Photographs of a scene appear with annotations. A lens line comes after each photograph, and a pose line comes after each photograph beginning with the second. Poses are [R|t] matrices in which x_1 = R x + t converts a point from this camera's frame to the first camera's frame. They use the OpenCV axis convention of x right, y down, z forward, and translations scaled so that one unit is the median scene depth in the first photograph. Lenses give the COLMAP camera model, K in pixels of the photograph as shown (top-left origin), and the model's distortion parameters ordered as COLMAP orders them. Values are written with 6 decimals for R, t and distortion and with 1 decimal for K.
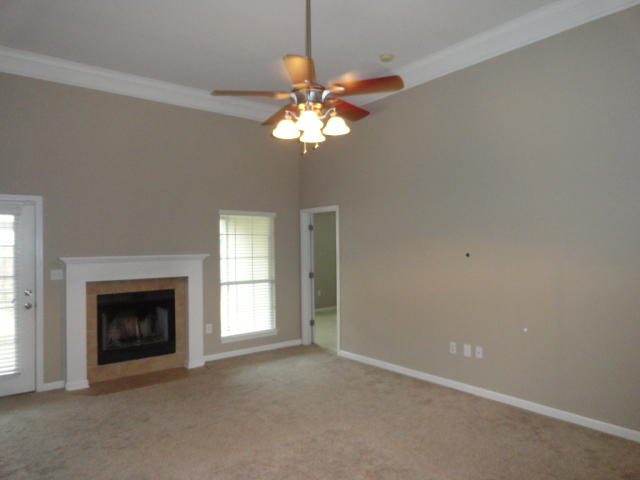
lens RADIAL K [[441.4, 0, 321.7], [0, 441.4, 239.6], [0, 0, 1]] dist [0.000450, -0.001906]
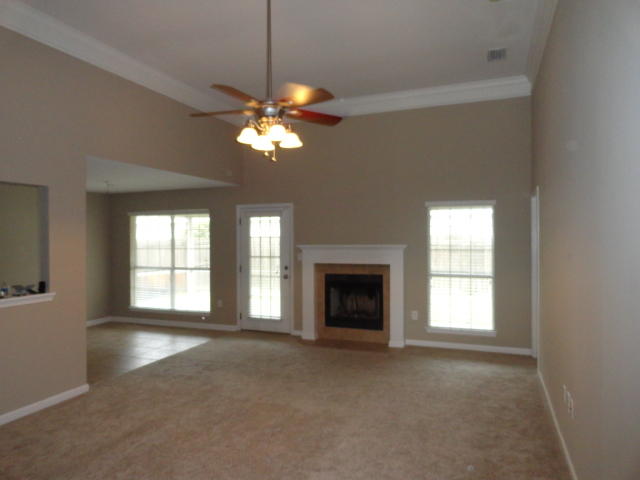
lens RADIAL K [[441.4, 0, 321.7], [0, 441.4, 239.6], [0, 0, 1]] dist [0.000450, -0.001906]
pose [[0.499724, 0.013100, -0.866086, 0.579103], [0.010670, 0.999717, 0.021278, -0.005231], [0.866119, -0.019874, 0.499442, 0.295462]]
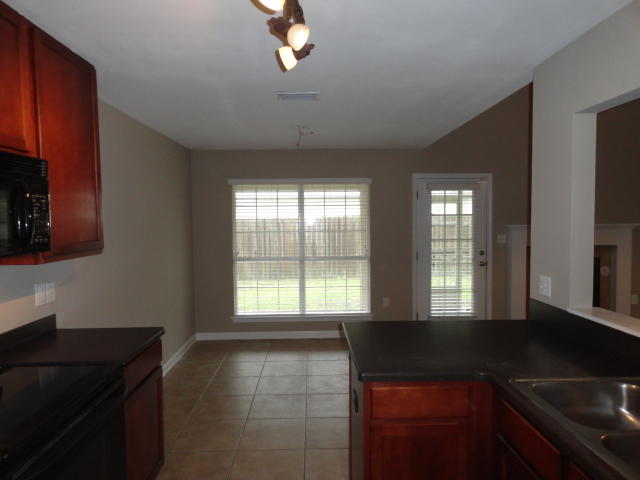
lens RADIAL K [[441.4, 0, 321.7], [0, 441.4, 239.6], [0, 0, 1]] dist [0.000450, -0.001906]
pose [[0.796326, 0.034119, -0.603904, -0.231971], [0.005923, 0.997920, 0.064190, 0.001513], [0.604838, -0.054693, 0.794468, -0.206349]]
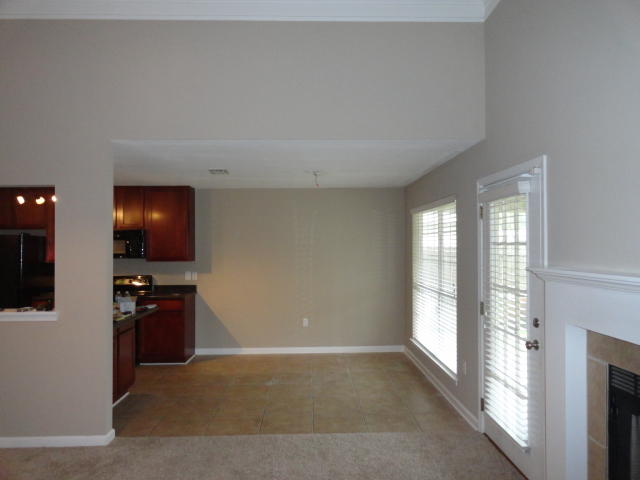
lens RADIAL K [[441.4, 0, 321.7], [0, 441.4, 239.6], [0, 0, 1]] dist [0.000450, -0.001906]
pose [[-0.603820, 0.006719, -0.797092, -0.014006], [0.020135, 0.999774, -0.006825, 0.005243], [0.796866, -0.020170, -0.603819, 0.941235]]
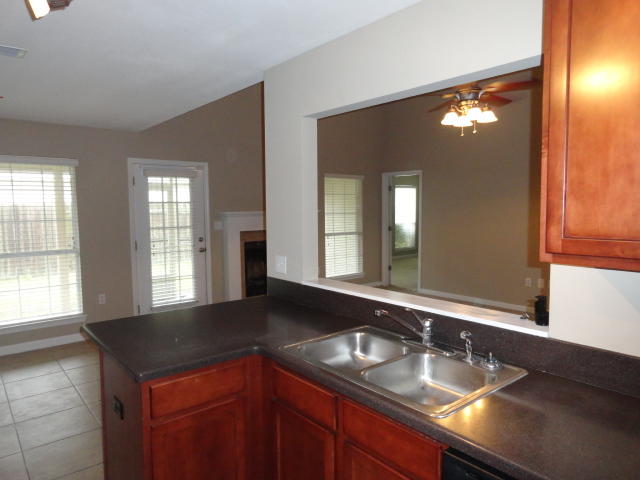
lens RADIAL K [[441.4, 0, 321.7], [0, 441.4, 239.6], [0, 0, 1]] dist [0.000450, -0.001906]
pose [[0.999813, 0.002886, 0.019112, -0.284194], [-0.004635, 0.995740, 0.092092, 0.001792], [-0.018765, -0.092163, 0.995567, -0.228932]]
